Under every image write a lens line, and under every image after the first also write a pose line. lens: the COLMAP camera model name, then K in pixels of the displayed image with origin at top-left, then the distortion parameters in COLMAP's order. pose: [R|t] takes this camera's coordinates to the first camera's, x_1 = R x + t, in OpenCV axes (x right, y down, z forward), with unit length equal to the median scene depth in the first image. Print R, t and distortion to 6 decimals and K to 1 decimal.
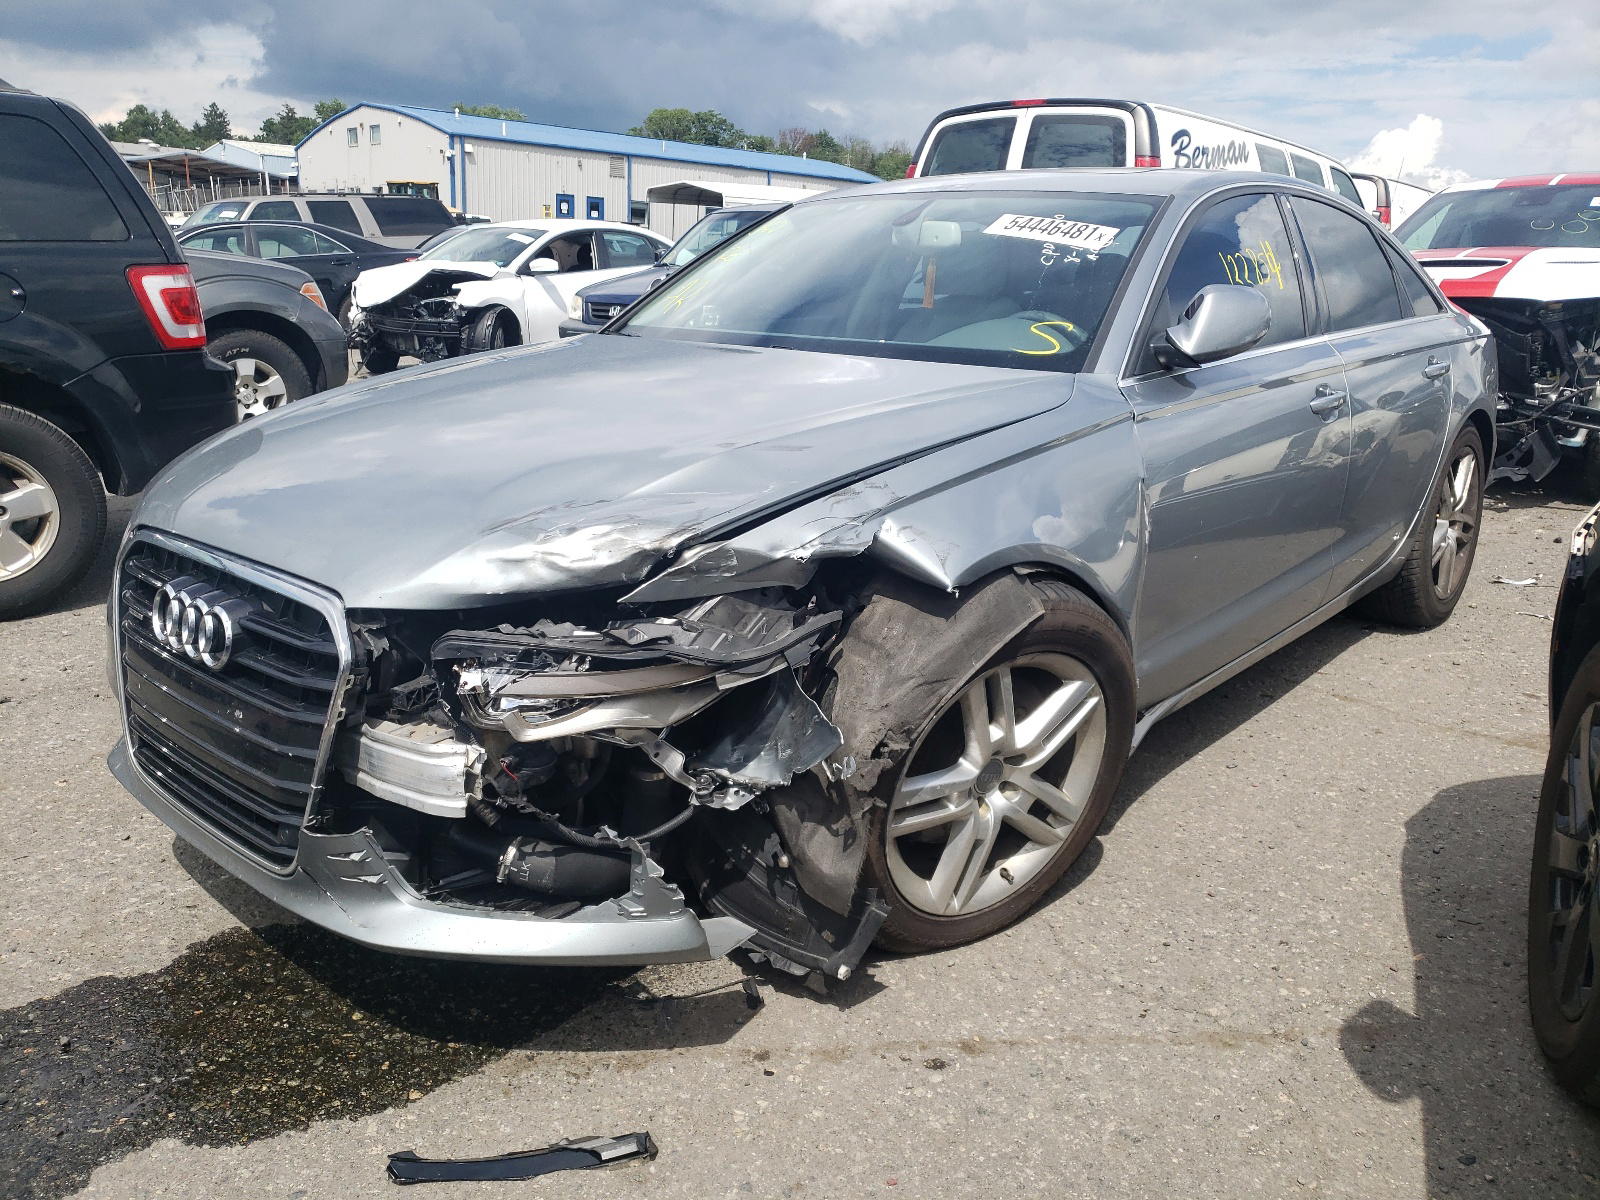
lens RADIAL K [[1209.4, 0, 800.0], [0, 1209.4, 600.0], [0, 0, 1]] dist [-0.000463, -0.196139]
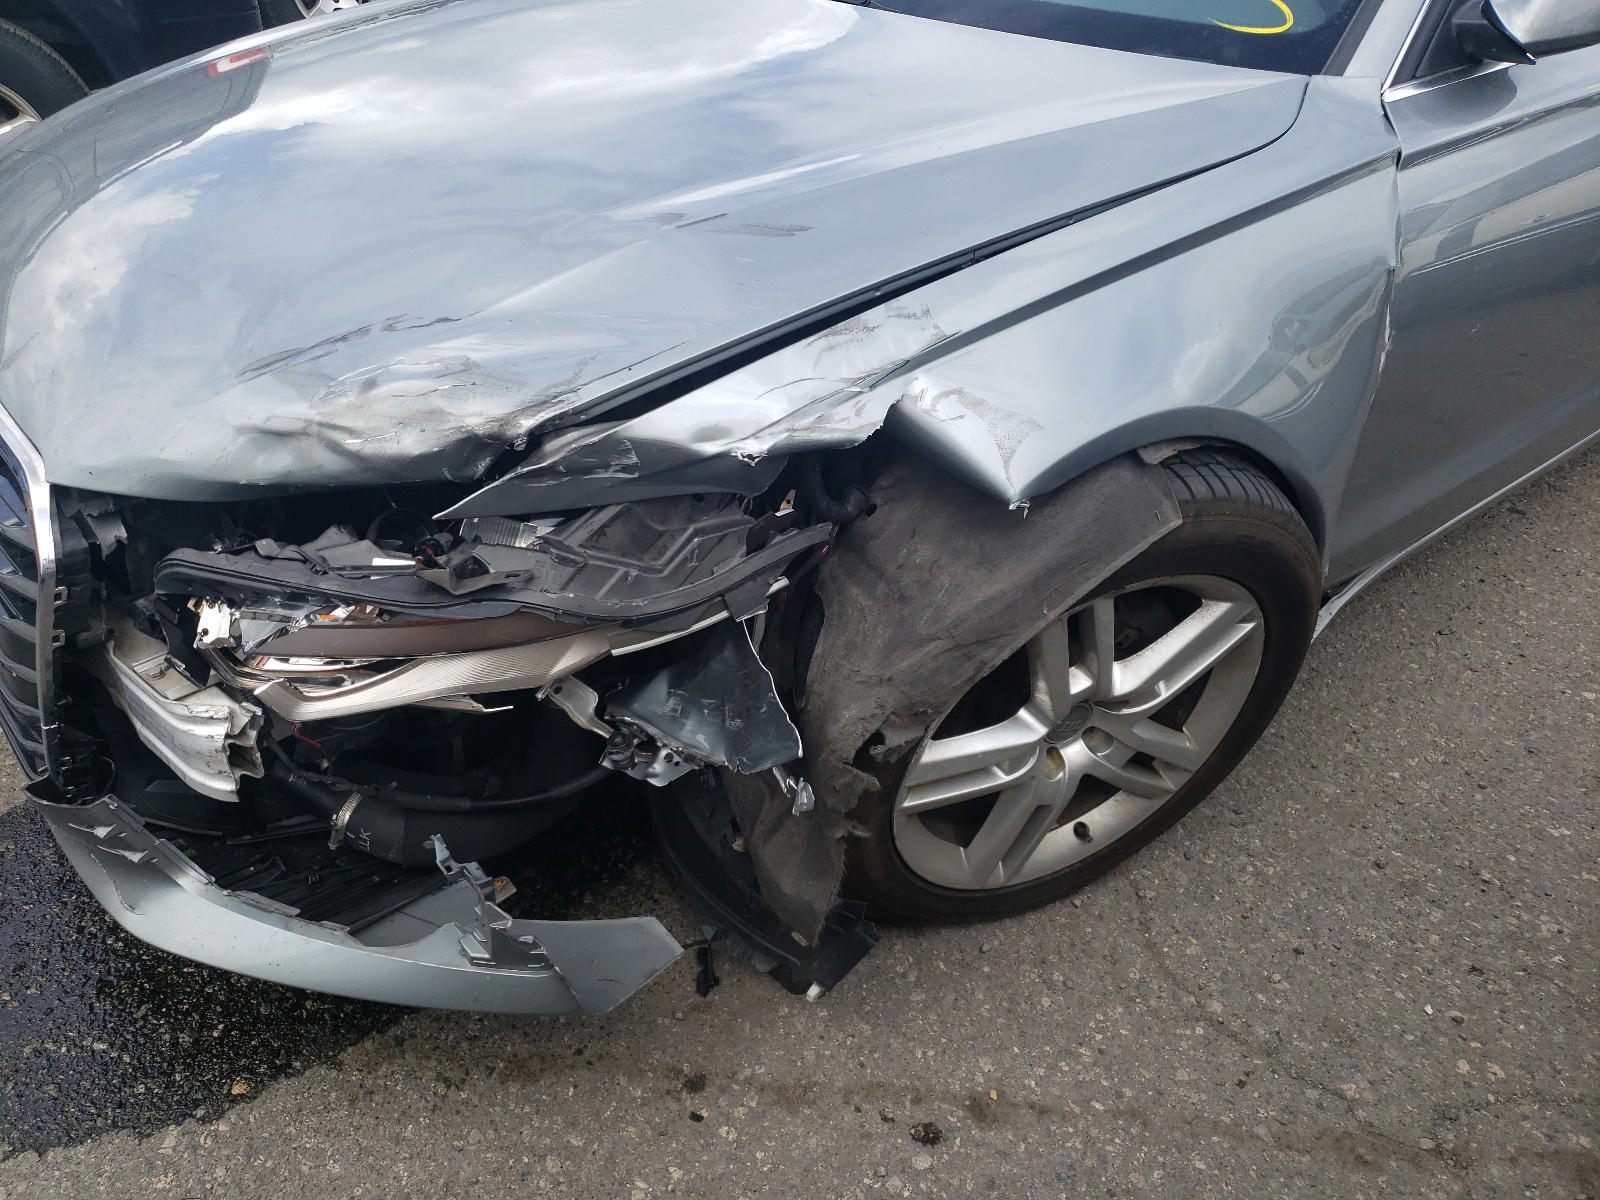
lens RADIAL K [[1225.4, 0, 782.6], [0, 1225.4, 599.0], [0, 0, 1]] dist [-0.009599, -0.006576]
pose [[0.985955, 0.097134, -0.135859, 0.095335], [-0.051662, 0.950957, 0.304977, -0.137788], [0.158819, -0.293675, 0.942619, 0.388075]]
